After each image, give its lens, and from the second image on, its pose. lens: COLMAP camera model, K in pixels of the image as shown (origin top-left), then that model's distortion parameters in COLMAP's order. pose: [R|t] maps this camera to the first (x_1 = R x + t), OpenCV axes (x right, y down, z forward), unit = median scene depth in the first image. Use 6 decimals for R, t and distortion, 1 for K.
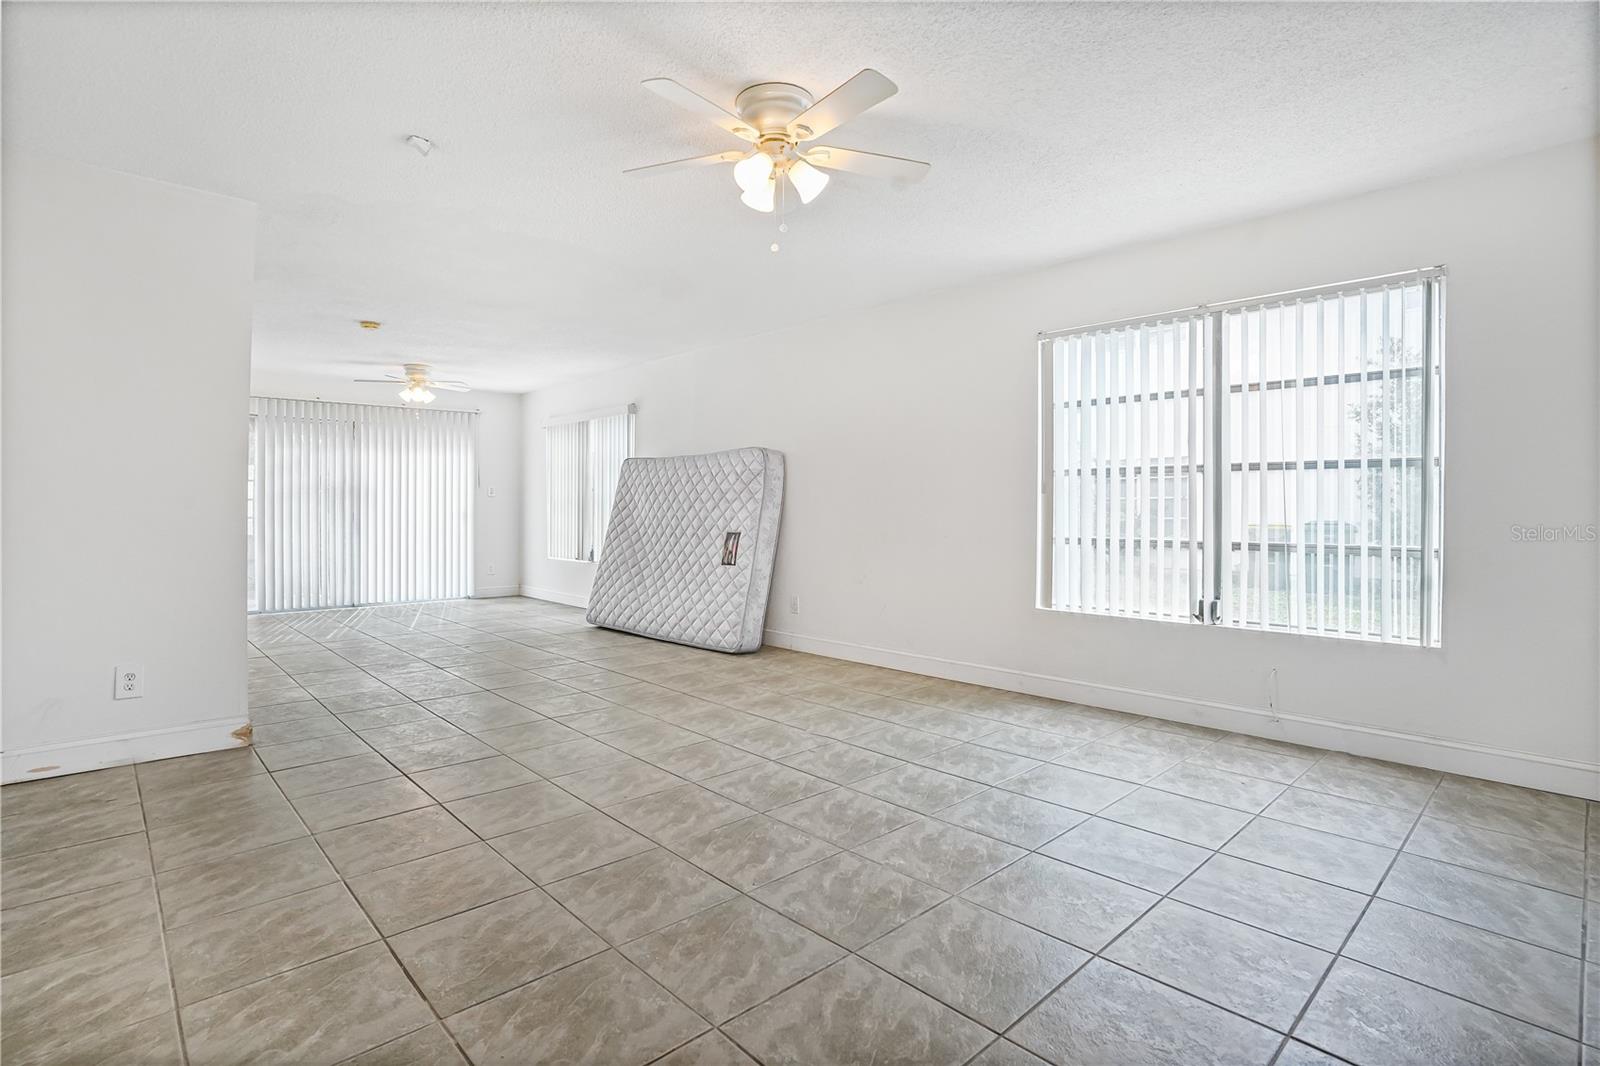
lens RADIAL K [[786.1, 0, 796.5], [0, 786.1, 516.5], [0, 0, 1]] dist [-0.002469, 0.000535]
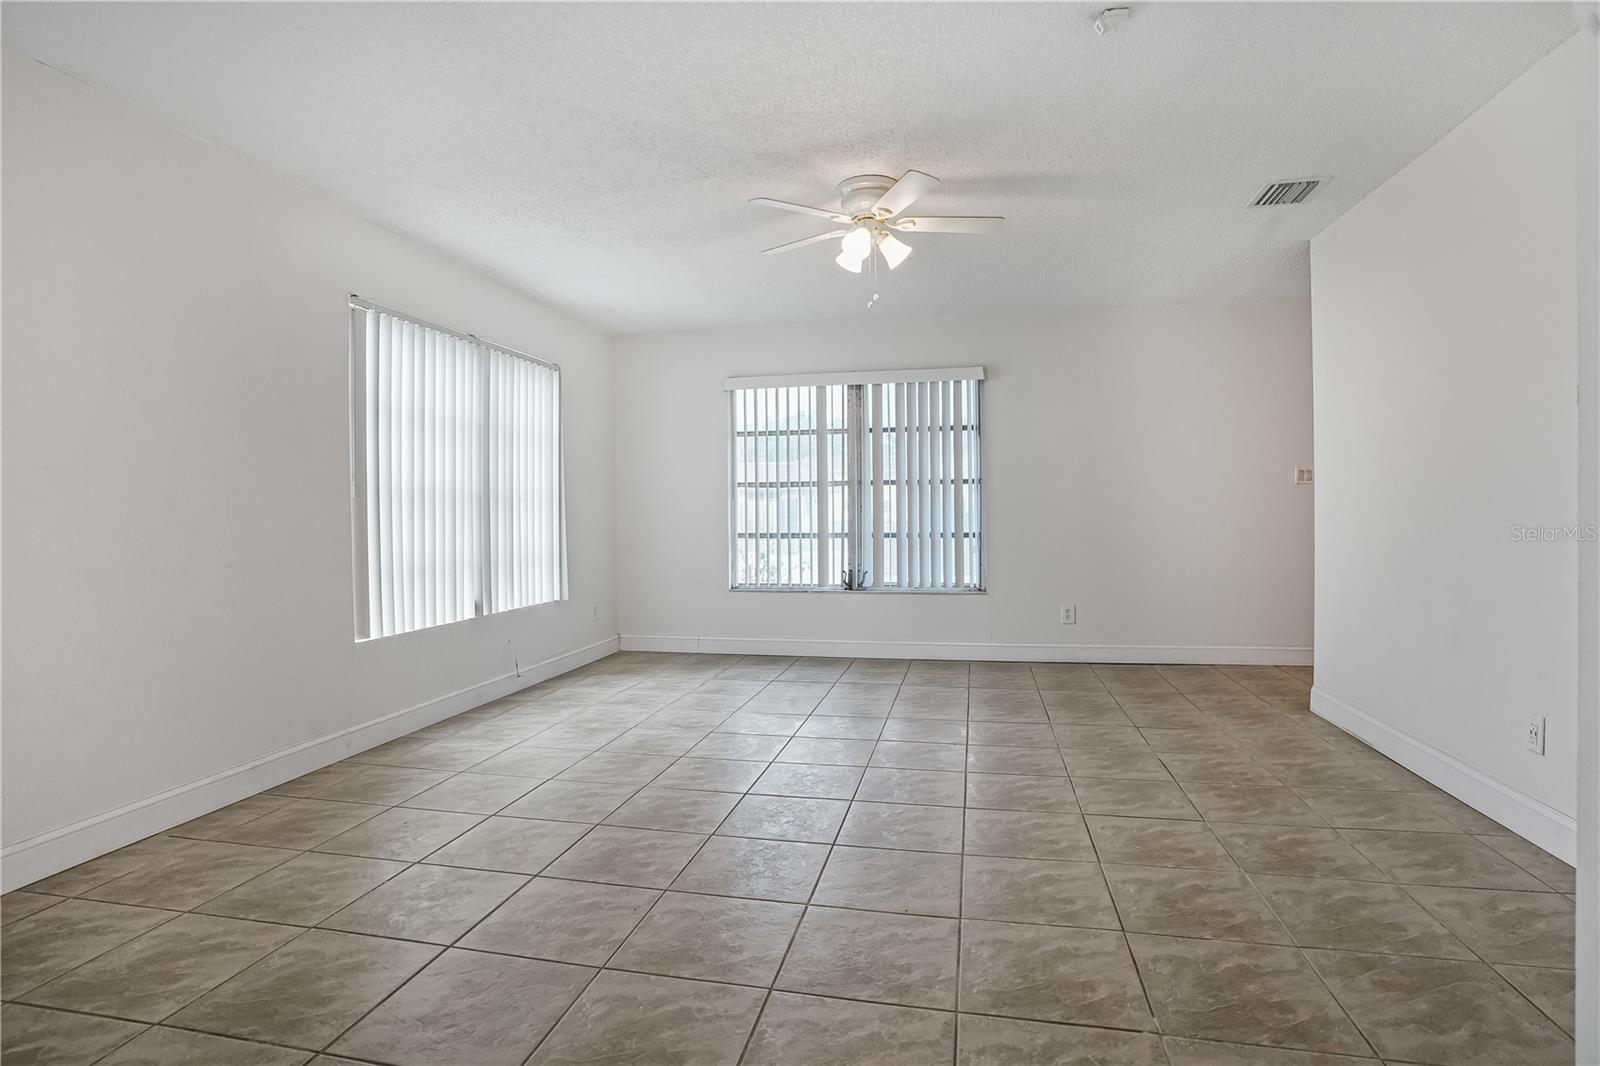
lens RADIAL K [[786.1, 0, 796.5], [0, 786.1, 516.5], [0, 0, 1]] dist [-0.002469, 0.000535]
pose [[-0.566064, 0.004663, 0.824348, -1.006647], [0.009579, 0.999954, 0.000921, -0.011735], [-0.824305, 0.008418, -0.566083, 1.813507]]
